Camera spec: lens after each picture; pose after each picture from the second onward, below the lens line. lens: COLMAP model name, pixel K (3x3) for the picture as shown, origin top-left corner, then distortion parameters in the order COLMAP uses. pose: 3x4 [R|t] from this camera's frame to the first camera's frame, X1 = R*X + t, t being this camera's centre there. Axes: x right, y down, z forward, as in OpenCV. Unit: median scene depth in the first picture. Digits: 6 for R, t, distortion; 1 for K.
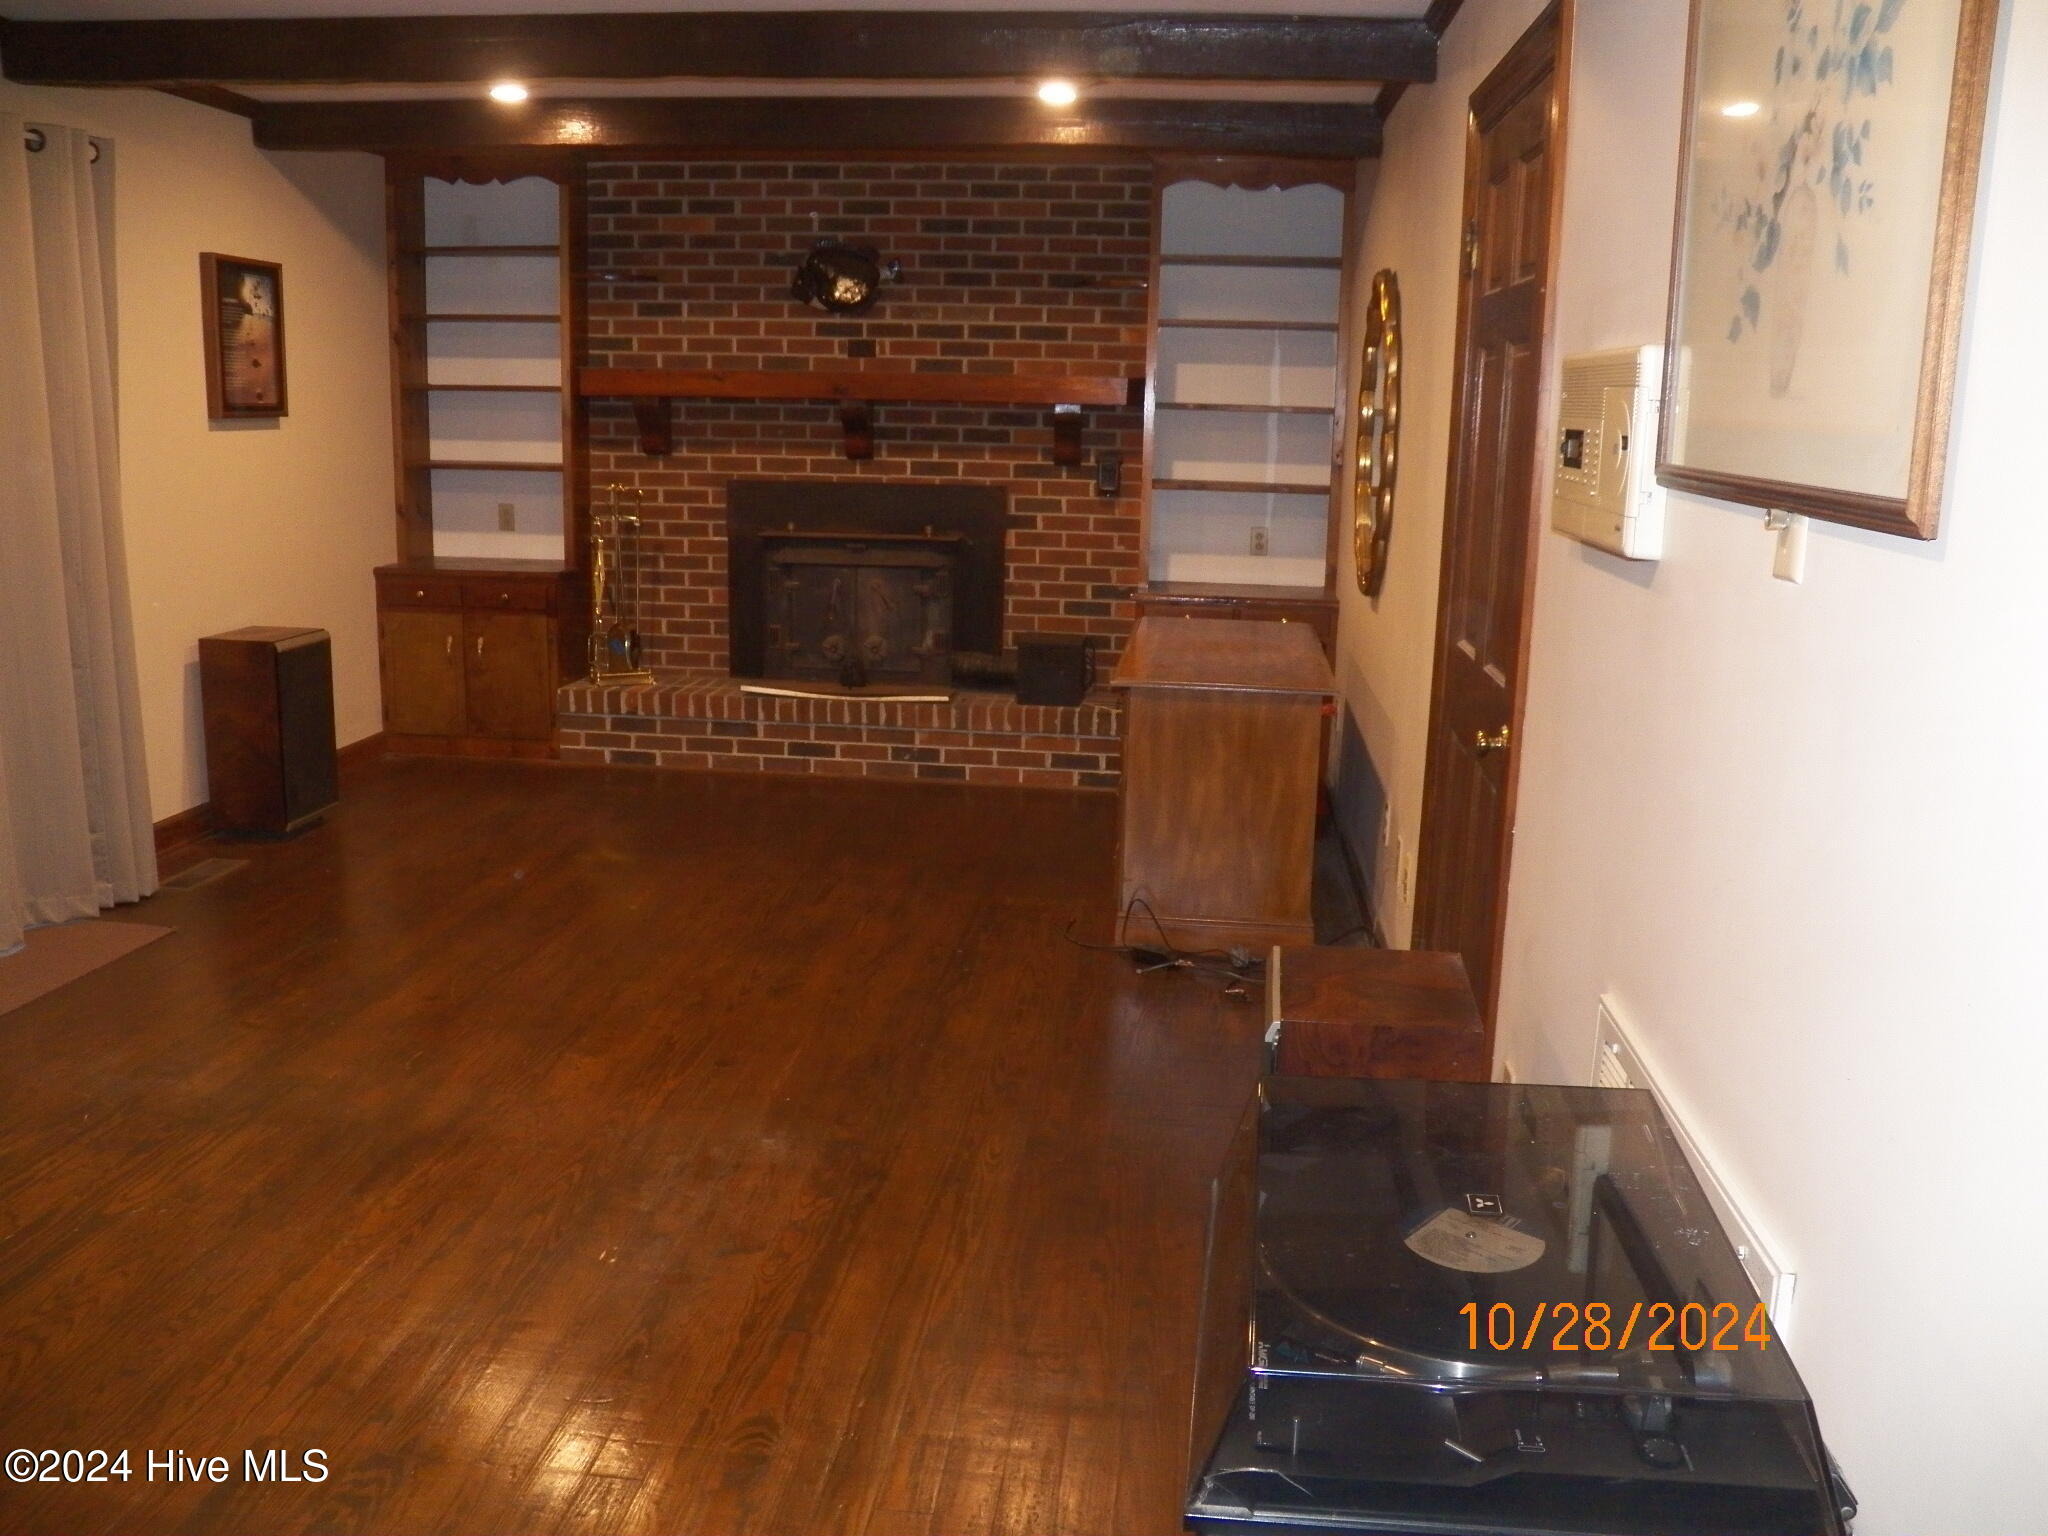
lens RADIAL K [[1657.3, 0, 1024.0], [0, 1657.3, 768.0], [0, 0, 1]] dist [-0.082899, 0.003775]
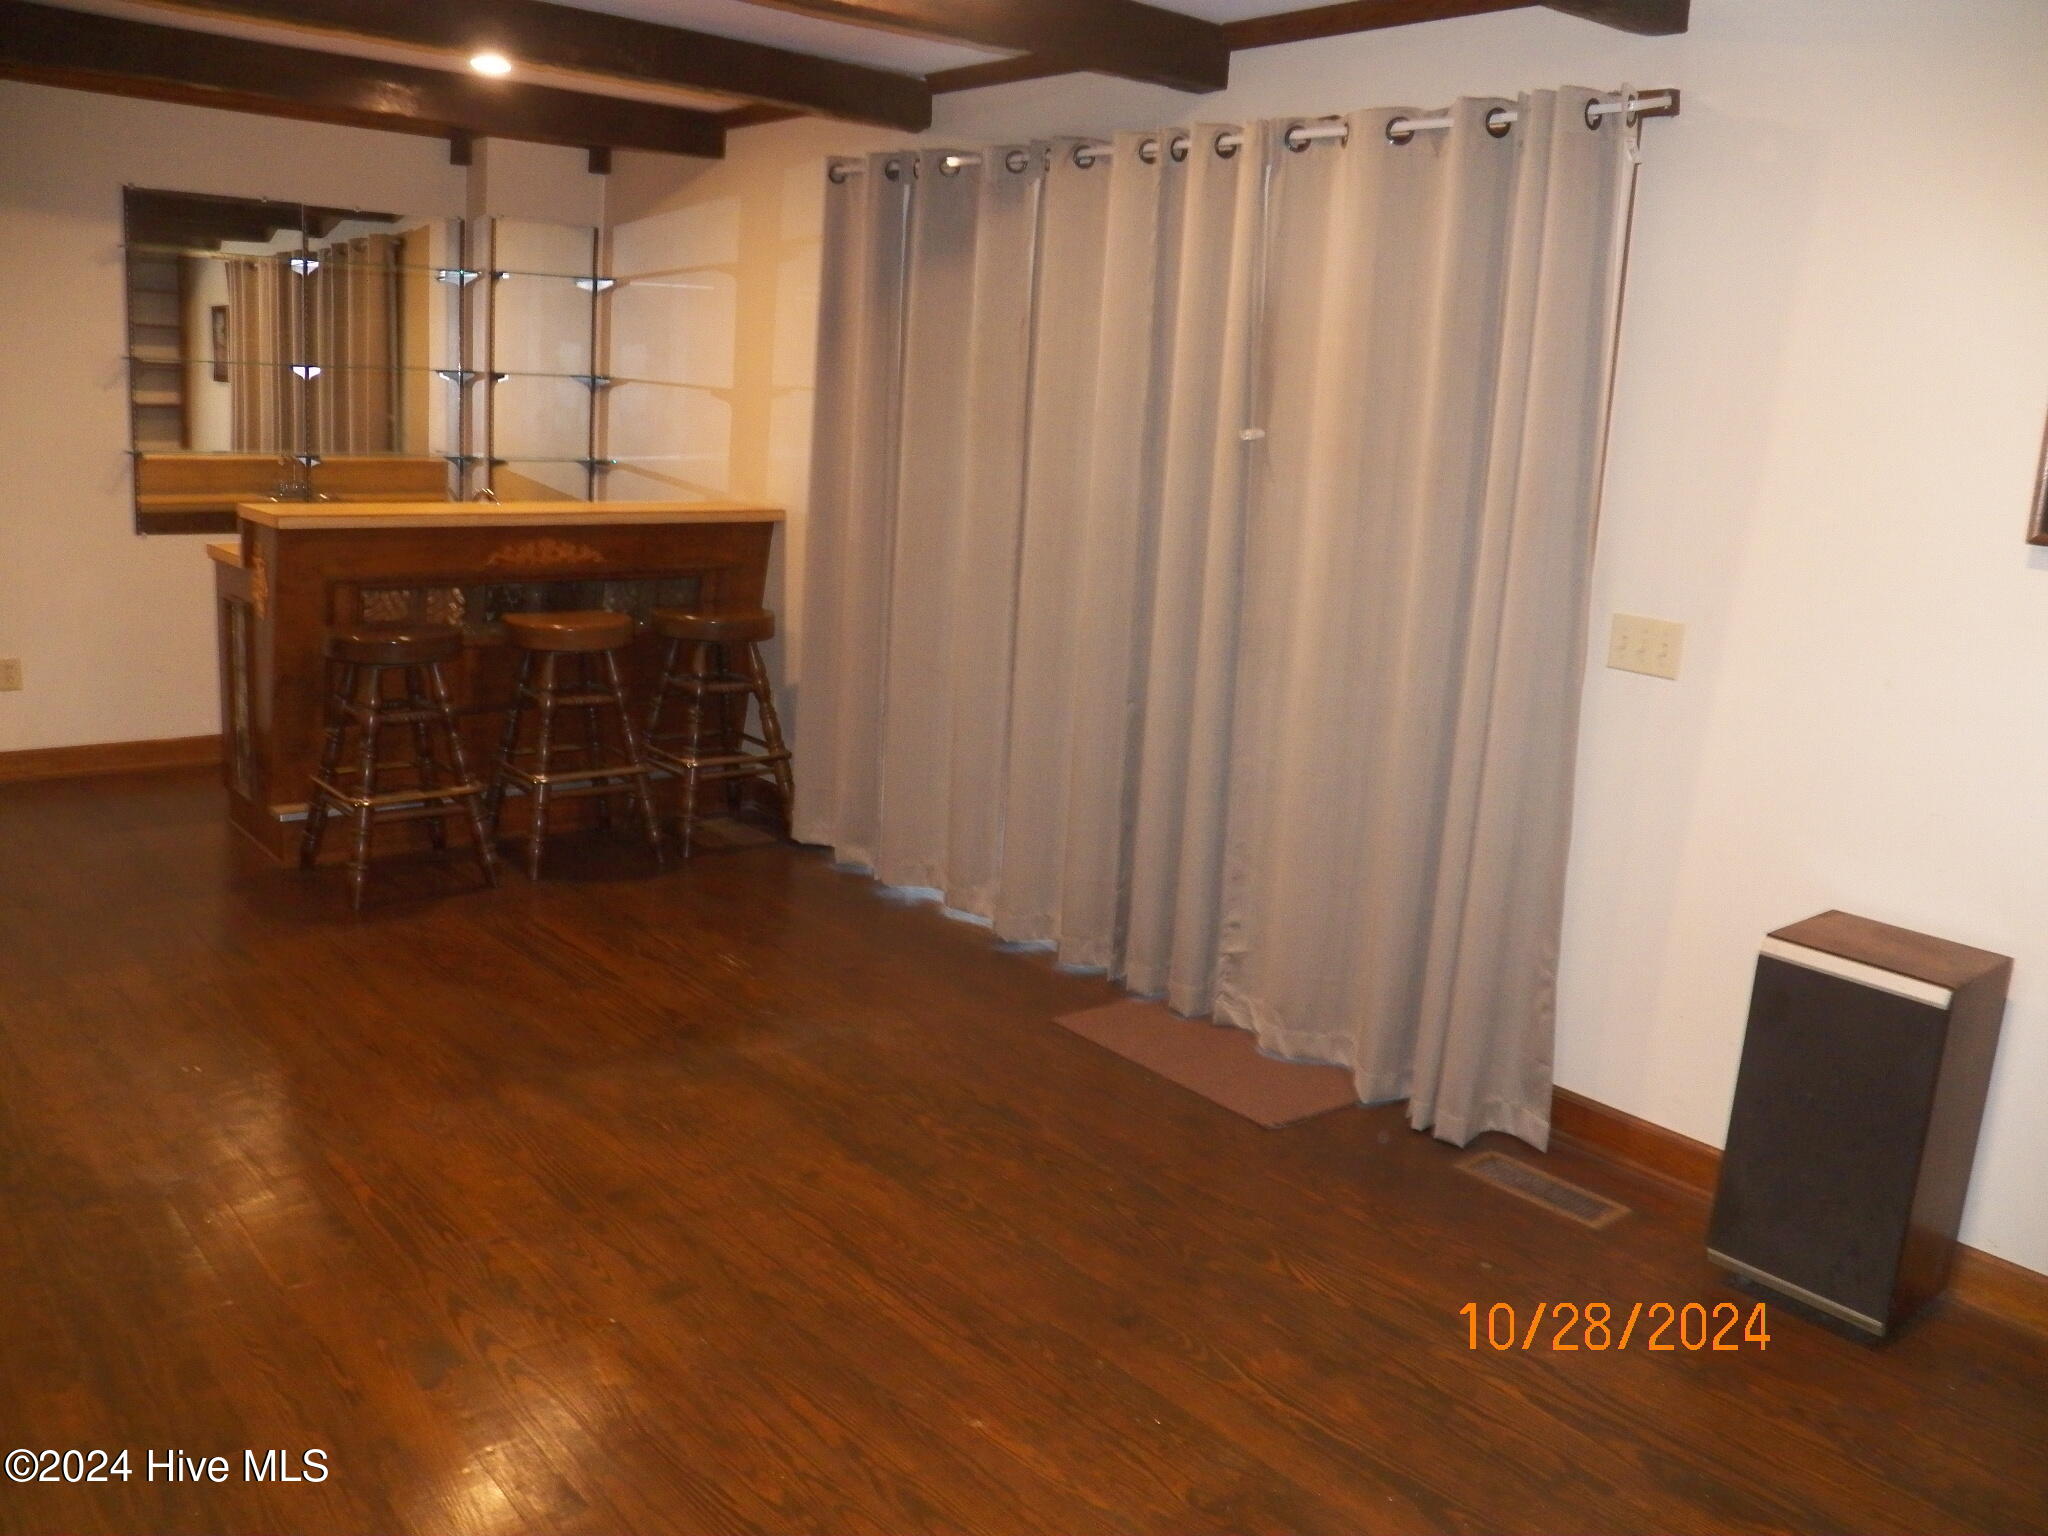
lens RADIAL K [[1657.3, 0, 1024.0], [0, 1657.3, 768.0], [0, 0, 1]] dist [-0.082899, 0.003775]
pose [[-0.688434, 0.096439, -0.718858, 0.140783], [-0.230917, 0.910404, 0.343280, -0.392363], [0.687557, 0.402323, -0.604484, 1.717256]]
